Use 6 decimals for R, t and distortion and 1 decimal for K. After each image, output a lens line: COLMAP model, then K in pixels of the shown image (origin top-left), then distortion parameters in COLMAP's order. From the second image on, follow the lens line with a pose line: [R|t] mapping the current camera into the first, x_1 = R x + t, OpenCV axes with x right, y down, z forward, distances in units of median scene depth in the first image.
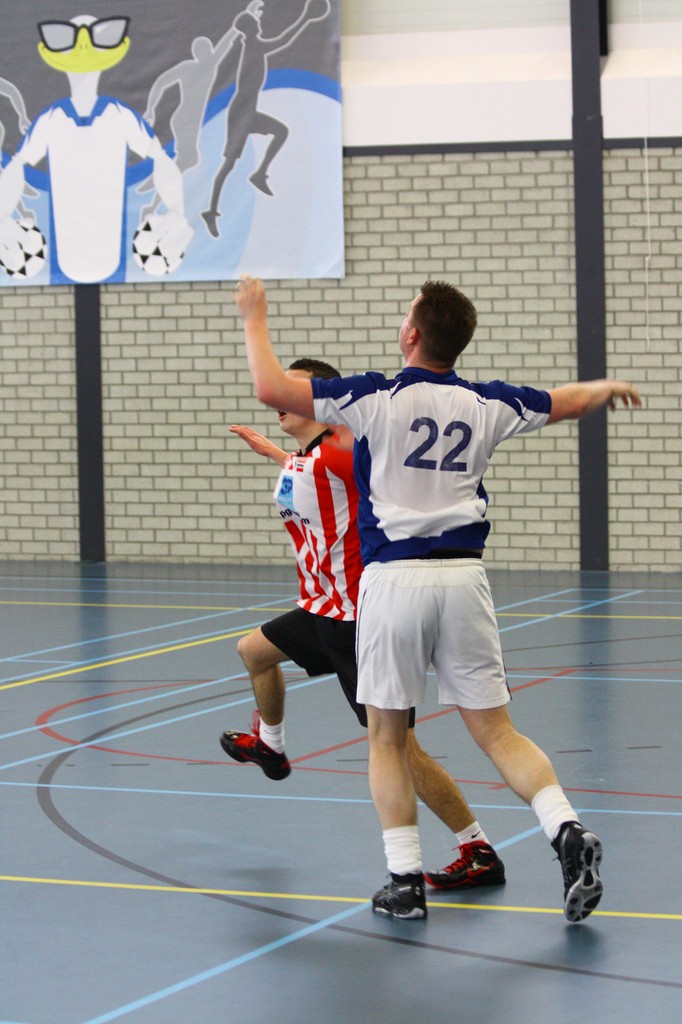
lens RADIAL K [[3424.7, 0, 341.0], [0, 3424.7, 512.0], [0, 0, 1]] dist [-0.530483, 2.436544]
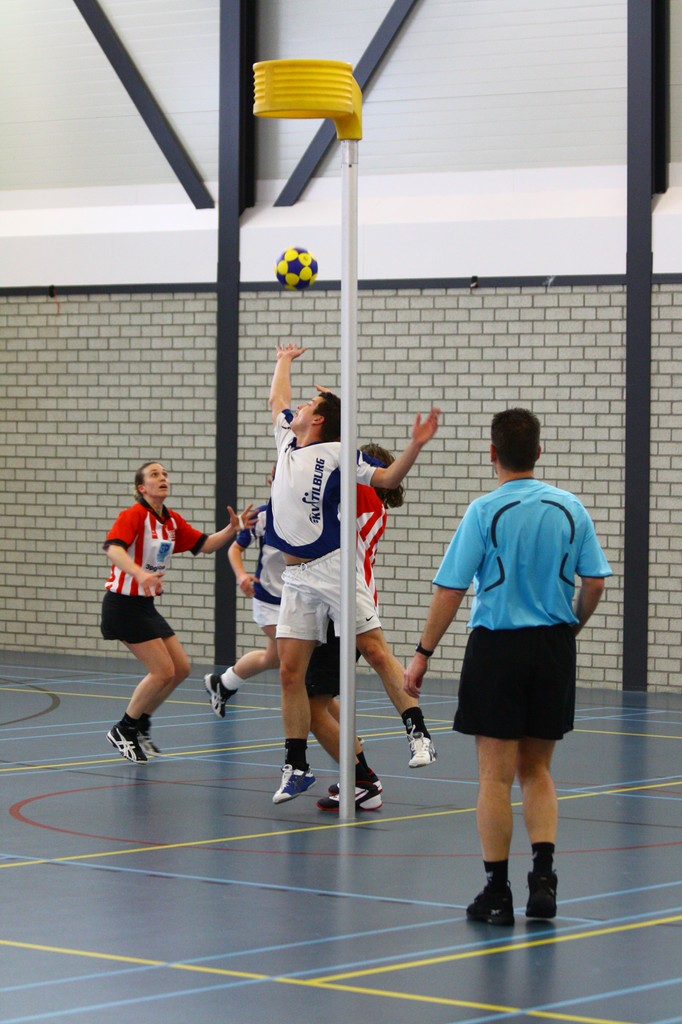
lens RADIAL K [[3812.0, 0, 341.0], [0, 3812.0, 512.0], [0, 0, 1]] dist [-0.421504, 1.543451]
pose [[0.958677, 0.032528, -0.282632, 0.465136], [-0.043180, 0.998569, -0.031538, 0.004637], [0.281202, 0.042439, 0.958710, -0.196337]]
